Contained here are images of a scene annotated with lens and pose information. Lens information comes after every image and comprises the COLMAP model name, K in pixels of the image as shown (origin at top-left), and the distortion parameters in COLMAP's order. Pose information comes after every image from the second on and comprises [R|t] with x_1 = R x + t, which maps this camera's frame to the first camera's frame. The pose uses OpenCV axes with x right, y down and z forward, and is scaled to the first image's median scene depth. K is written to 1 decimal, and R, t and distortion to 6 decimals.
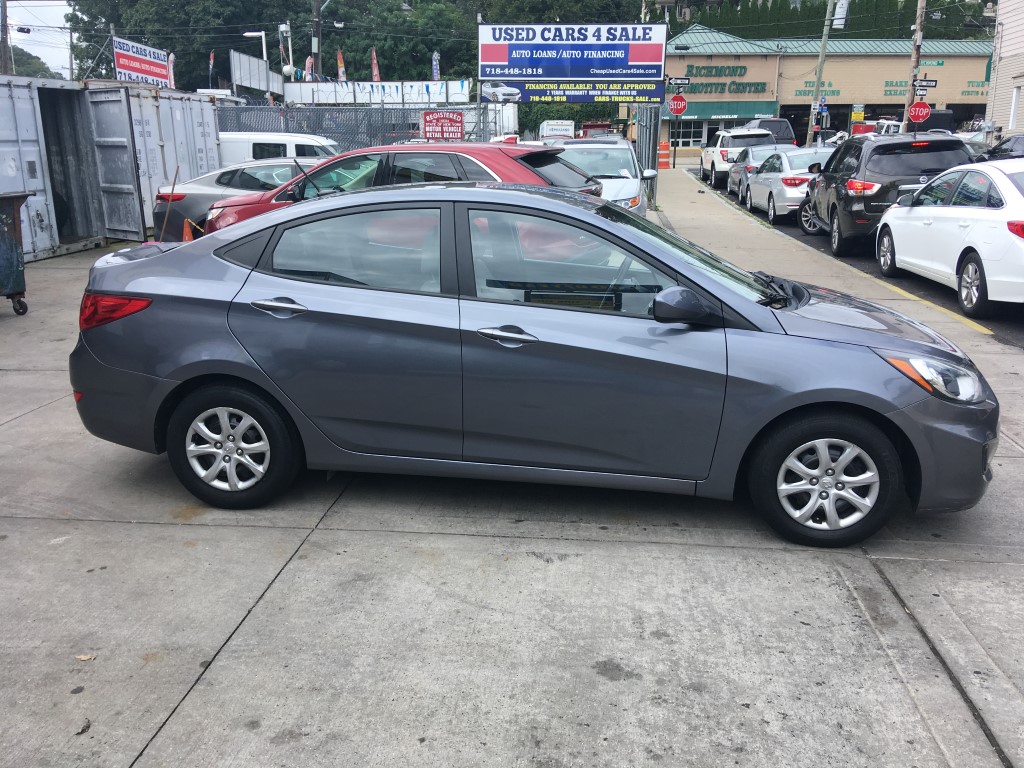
lens RADIAL K [[863.8, 0, 507.7], [0, 863.8, 377.3], [0, 0, 1]] dist [0.107238, -0.161095]
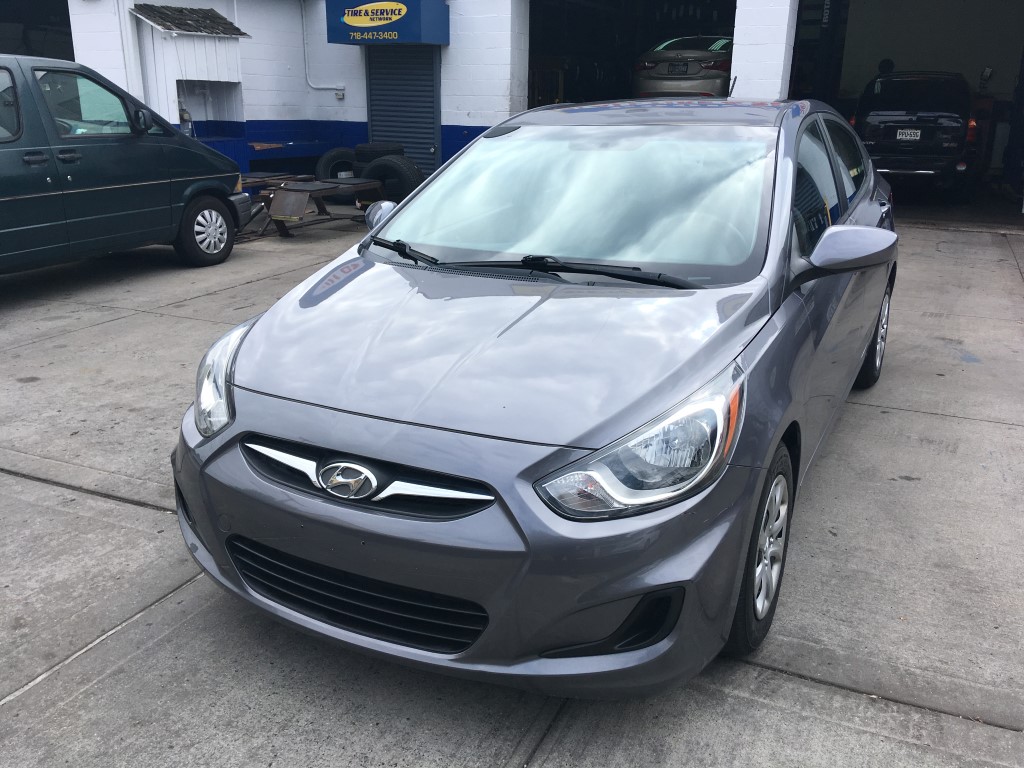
lens RADIAL K [[863.8, 0, 510.5], [0, 863.8, 387.9], [0, 0, 1]] dist [0.107238, -0.161095]
pose [[-0.337653, 0.294890, -0.893885, 1.056859], [-0.226469, 0.896310, 0.381236, -0.311816], [0.913620, 0.331163, -0.235859, 1.378745]]
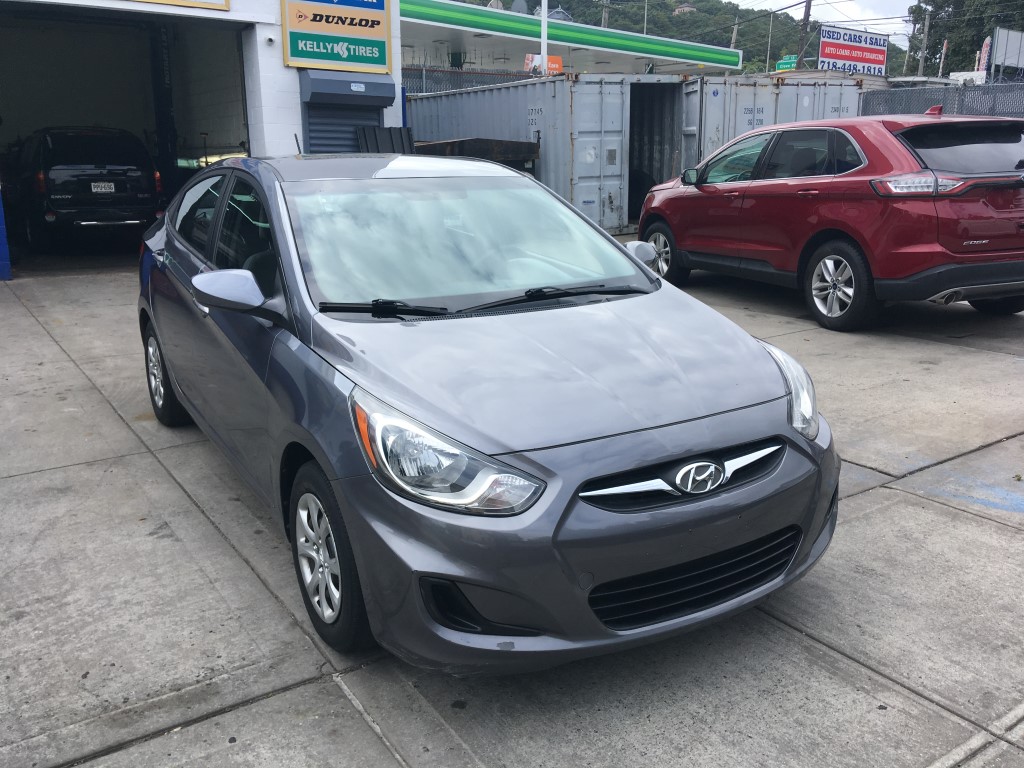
lens RADIAL K [[863.8, 0, 510.0], [0, 863.8, 381.6], [0, 0, 1]] dist [0.107238, -0.161095]
pose [[0.639870, 0.194378, -0.743494, 0.986321], [-0.185149, 0.977977, 0.096337, -0.124188], [0.745846, 0.076014, 0.661767, 0.617535]]
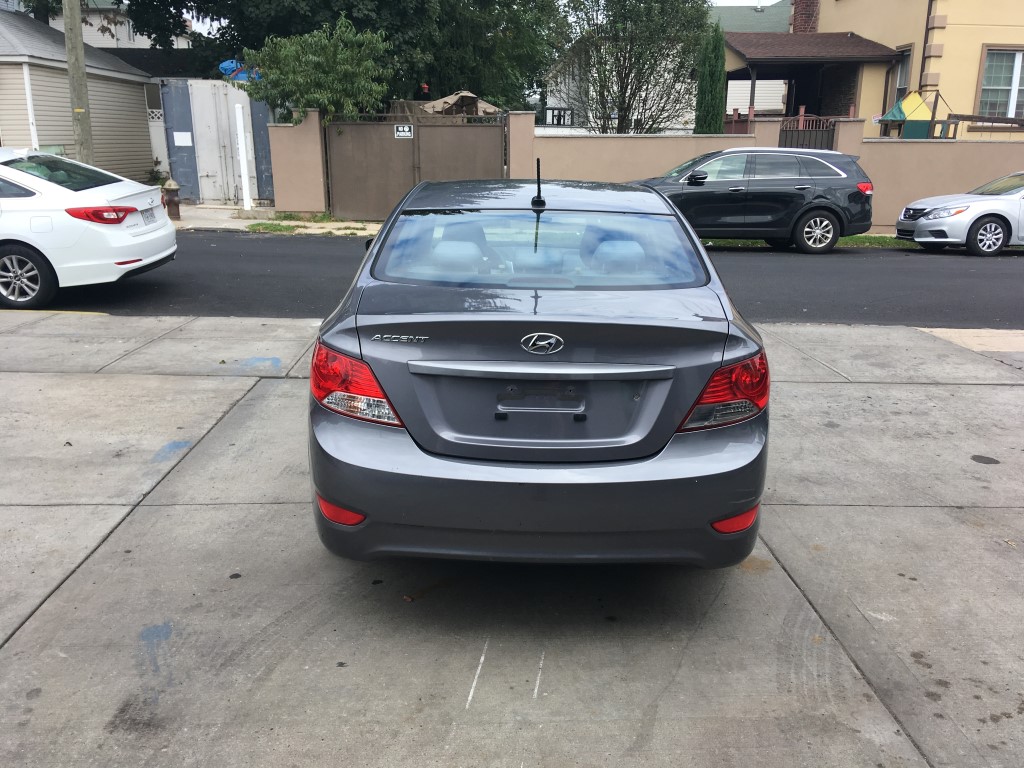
lens RADIAL K [[863.8, 0, 514.0], [0, 863.8, 392.6], [0, 0, 1]] dist [0.107238, -0.161095]
pose [[-0.137413, -0.262564, 0.955080, -1.246577], [0.227777, 0.930010, 0.288444, -0.346854], [-0.963969, 0.257181, -0.067989, 1.384930]]
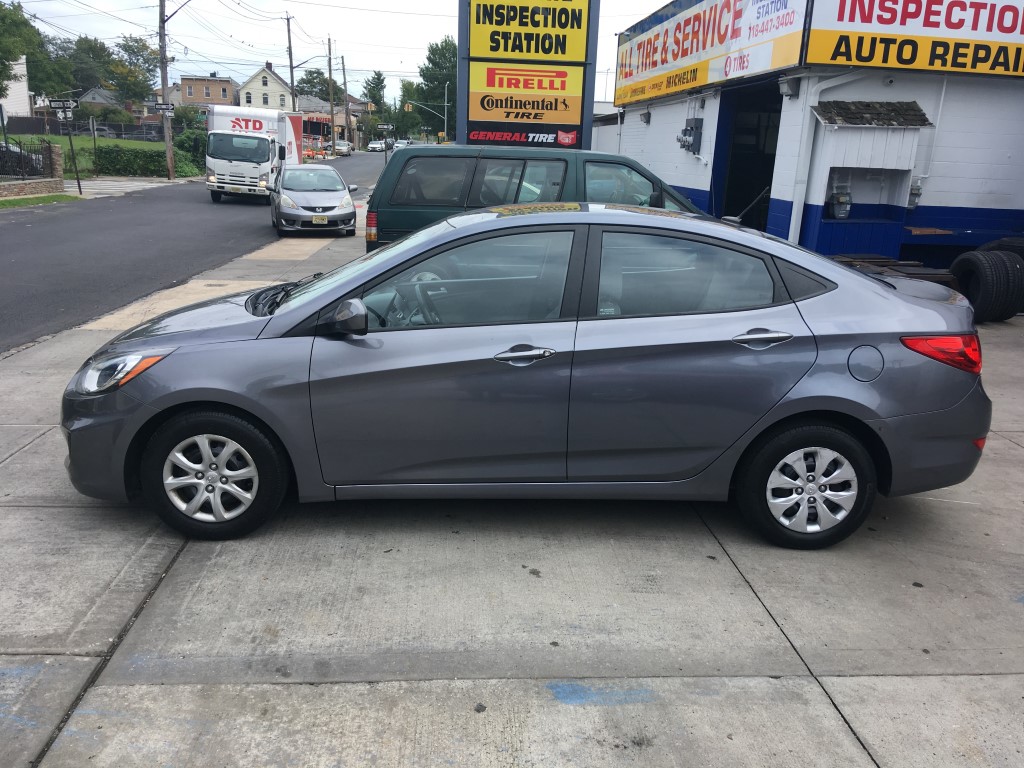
lens RADIAL K [[863.8, 0, 505.6], [0, 863.8, 381.2], [0, 0, 1]] dist [0.107238, -0.161095]
pose [[-0.984054, 0.010881, -0.177537, 0.269860], [-0.075282, 0.878842, 0.471137, -0.611402], [0.161153, 0.476989, -0.864008, 2.340797]]
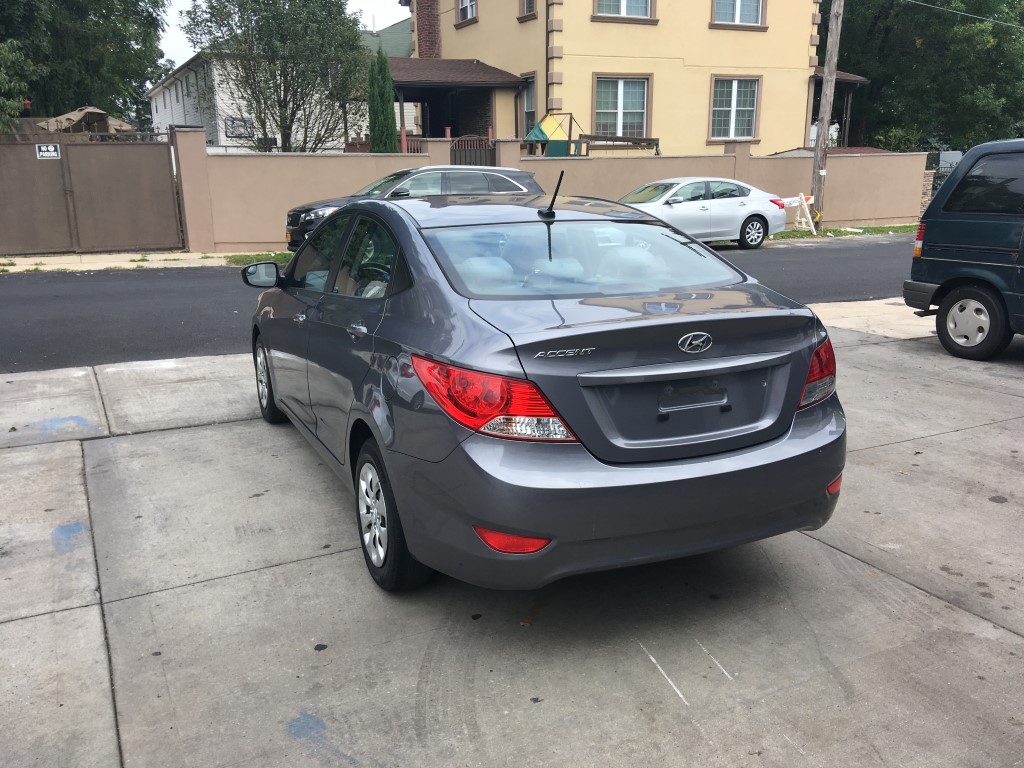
lens RADIAL K [[863.8, 0, 514.2], [0, 863.8, 387.8], [0, 0, 1]] dist [0.107238, -0.161095]
pose [[-0.543585, -0.194249, 0.816568, -1.091669], [0.213243, 0.908972, 0.358186, -0.441368], [-0.811814, 0.368832, -0.452681, 1.789985]]
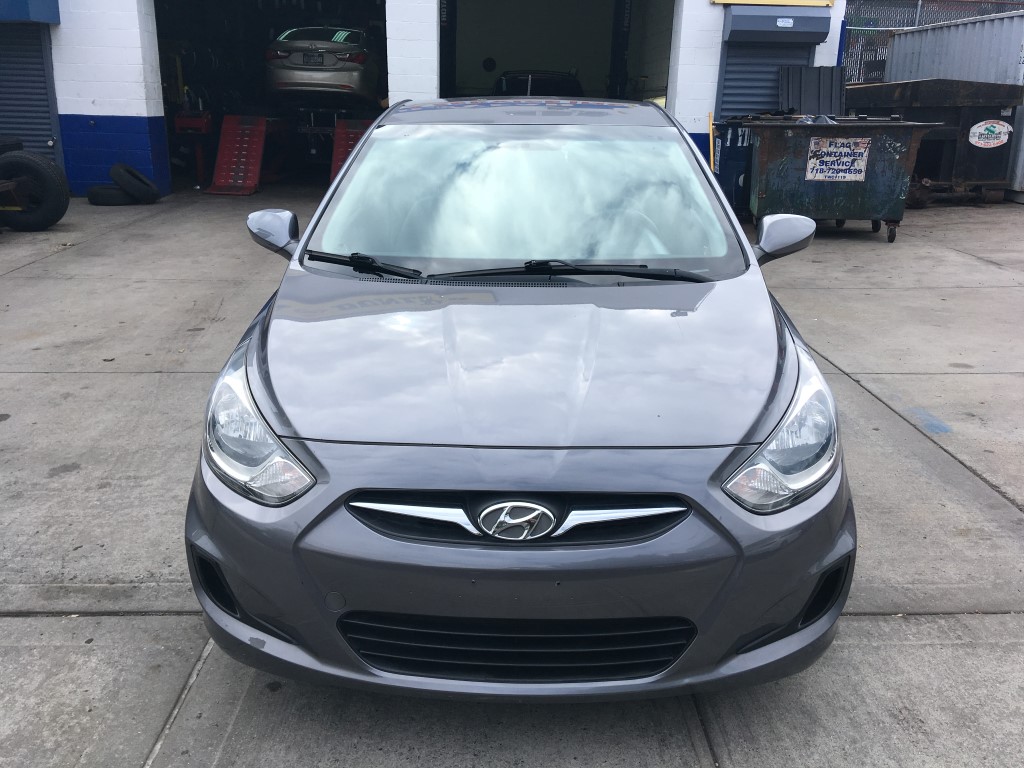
lens RADIAL K [[863.8, 0, 509.0], [0, 863.8, 381.5], [0, 0, 1]] dist [0.107238, -0.161095]
pose [[0.122859, 0.313462, -0.941619, 1.064177], [-0.252234, 0.927514, 0.275856, -0.235516], [0.959835, 0.203617, 0.193019, 1.045478]]
